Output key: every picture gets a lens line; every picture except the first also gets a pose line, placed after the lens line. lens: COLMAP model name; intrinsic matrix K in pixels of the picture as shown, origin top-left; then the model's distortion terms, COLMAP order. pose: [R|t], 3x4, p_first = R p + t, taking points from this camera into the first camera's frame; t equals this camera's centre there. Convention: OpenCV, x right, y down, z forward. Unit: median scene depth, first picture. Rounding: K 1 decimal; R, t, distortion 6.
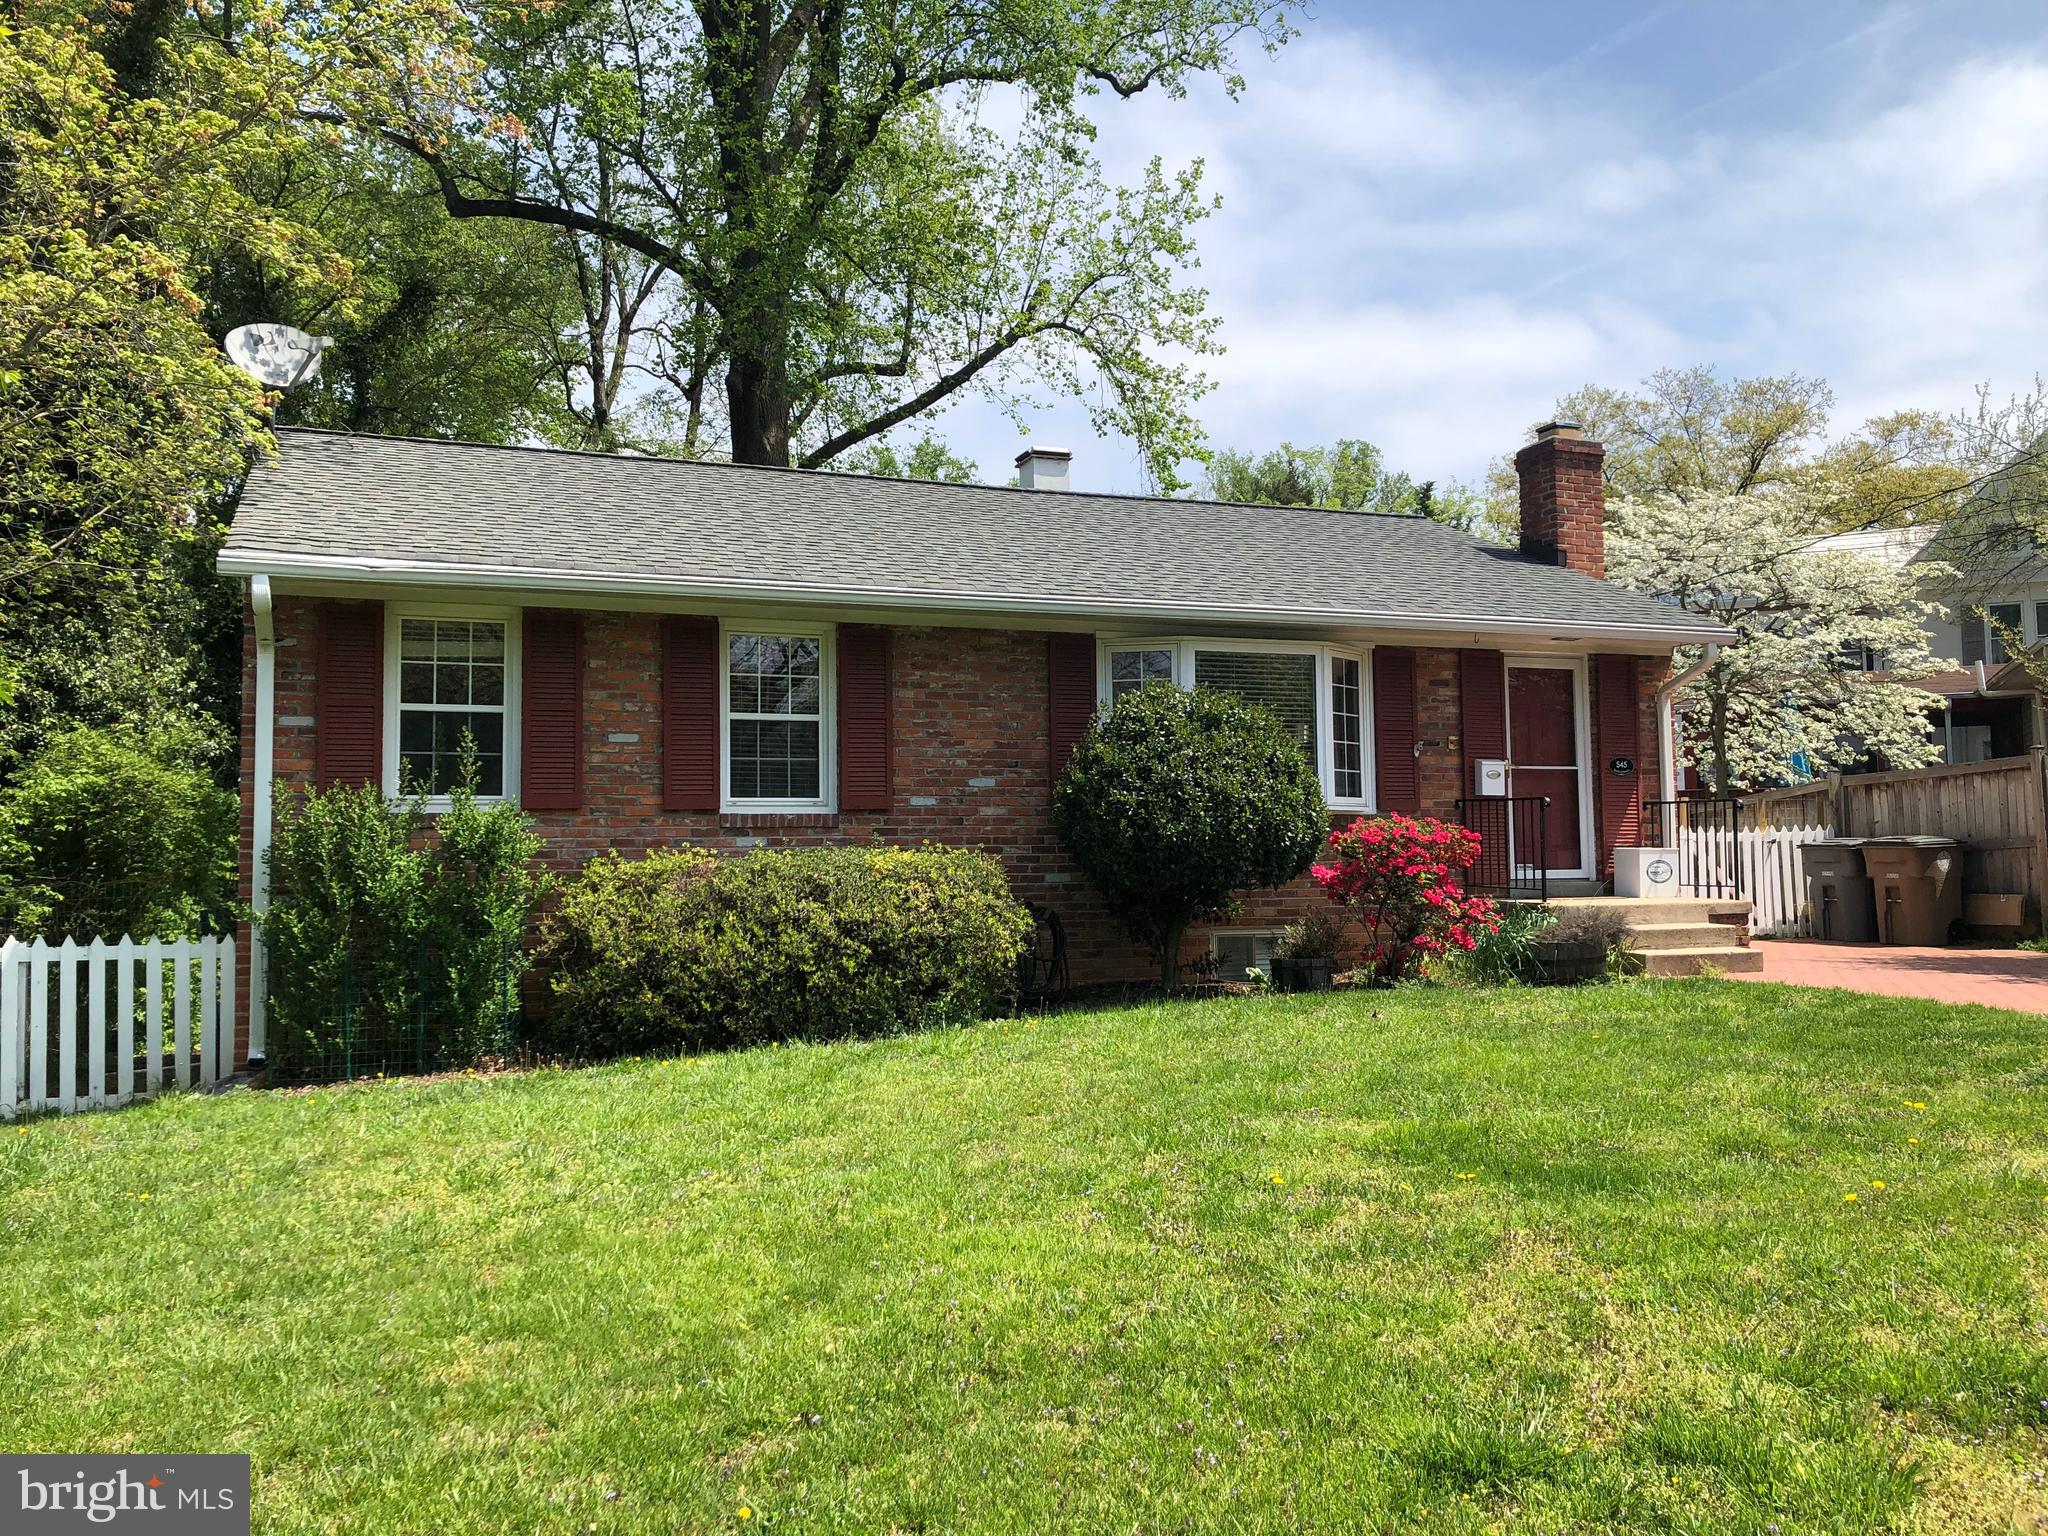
lens RADIAL K [[1708.2, 0, 1024.0], [0, 1708.2, 768.0], [0, 0, 1]] dist [0.052976, -0.000288]
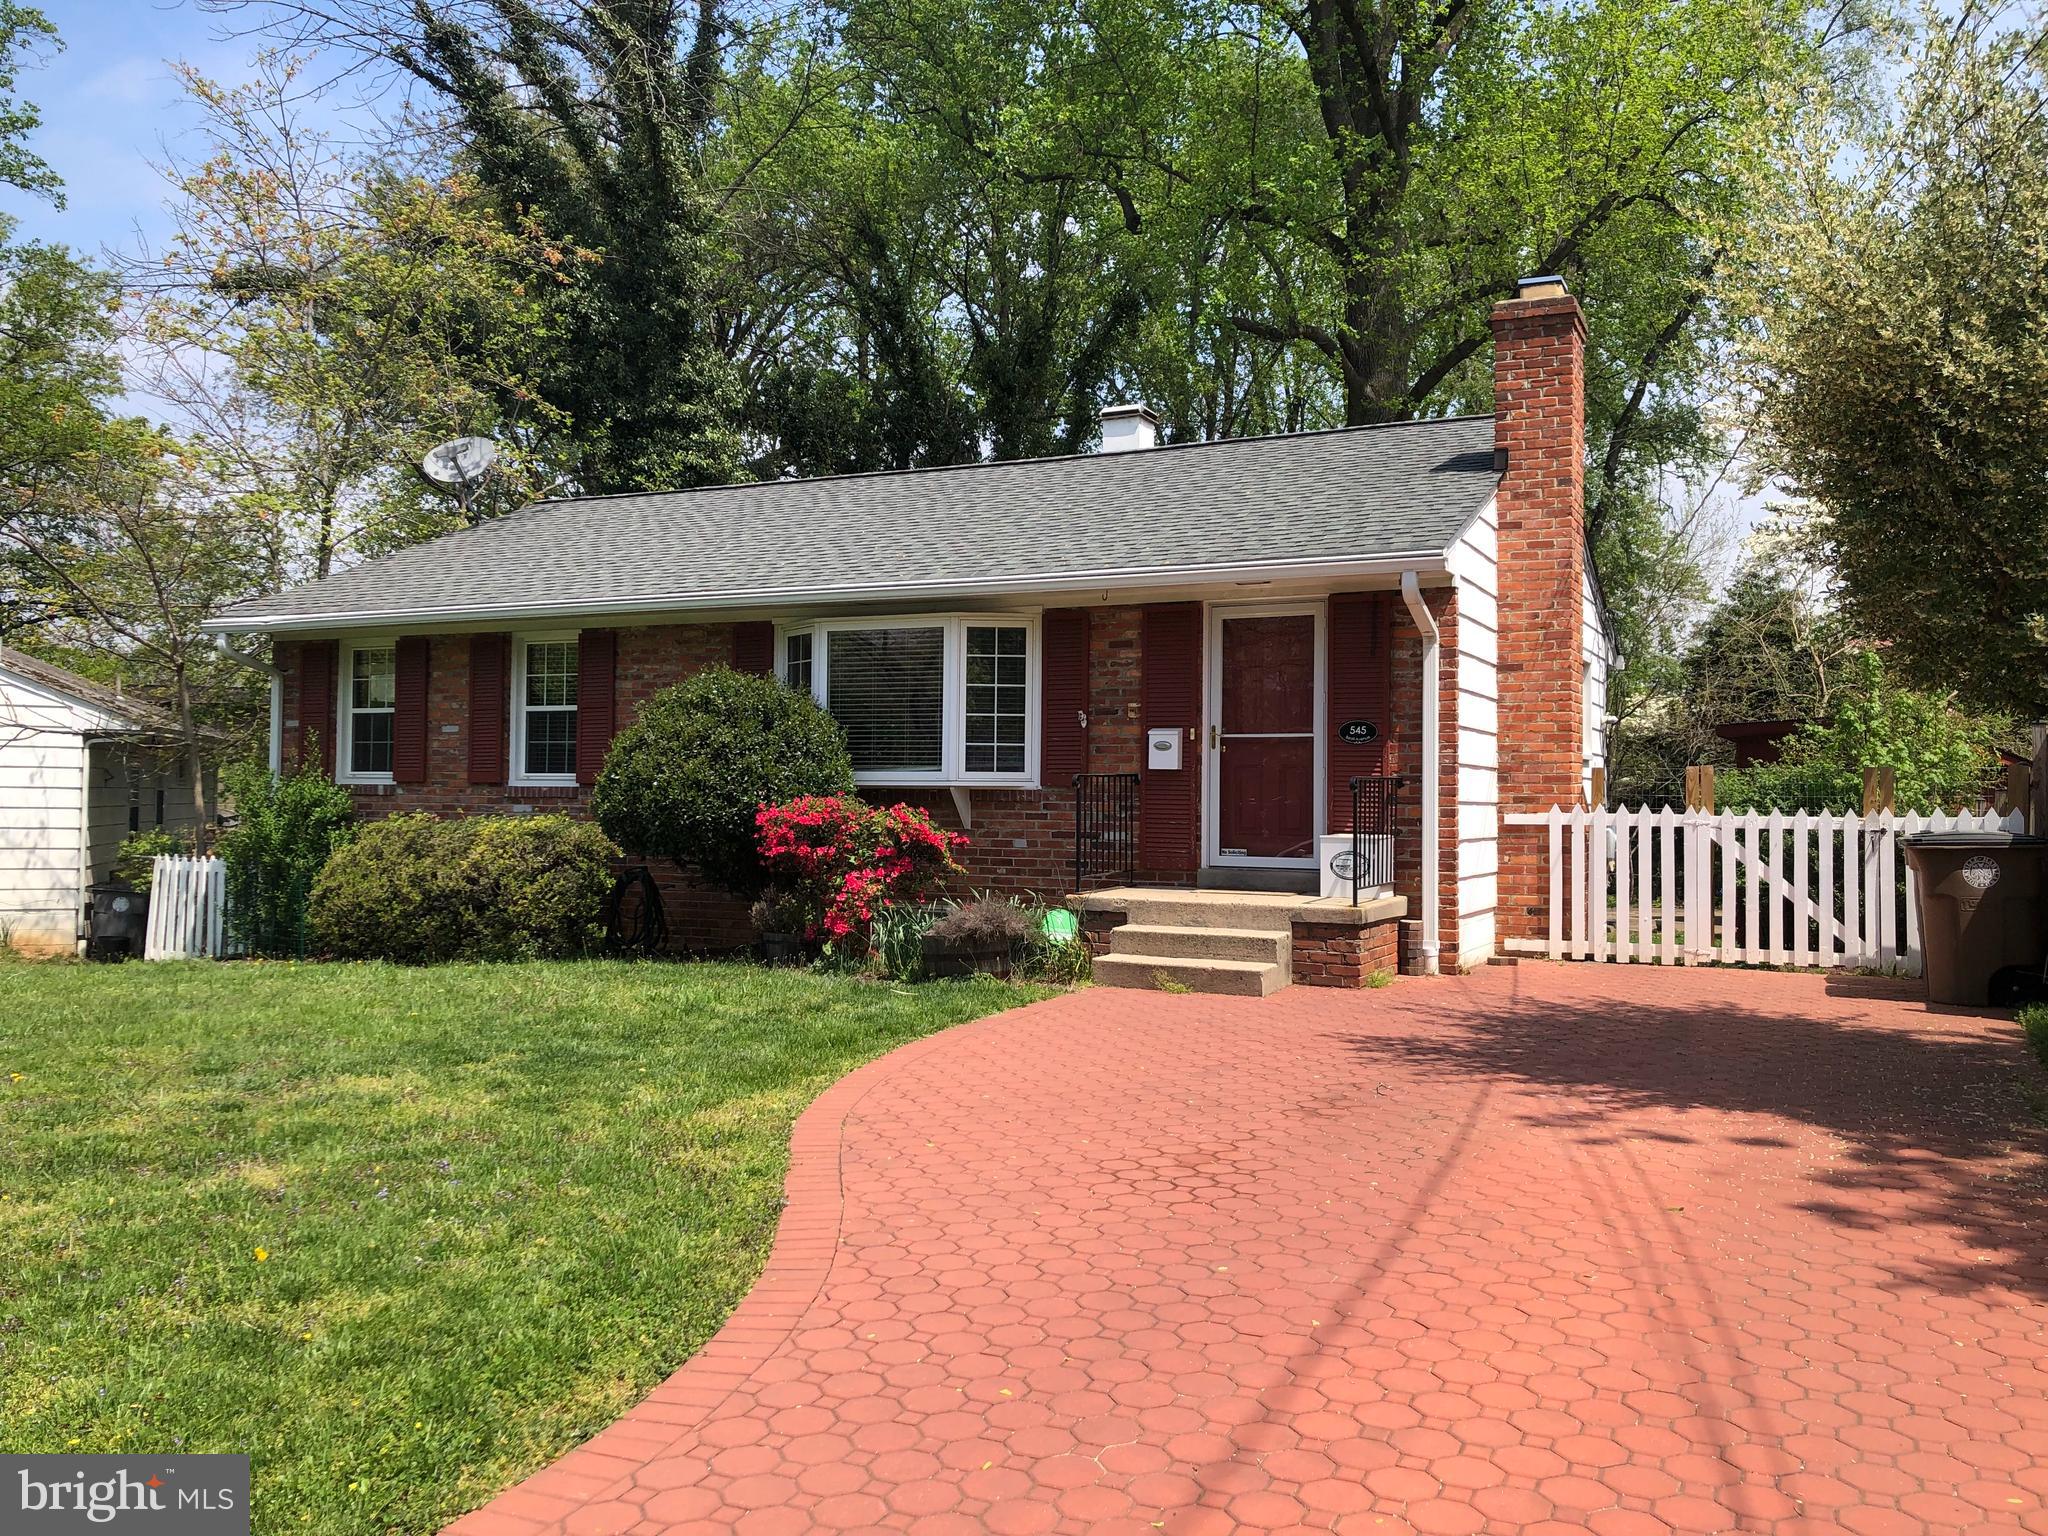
lens RADIAL K [[1664.1, 0, 1024.0], [0, 1664.1, 768.0], [0, 0, 1]] dist [0.104829, 0.000308]
pose [[0.664845, -0.004691, -0.746966, 0.896034], [0.014471, 0.999873, 0.006601, 0.009145], [0.746841, -0.015199, 0.664829, 0.394356]]
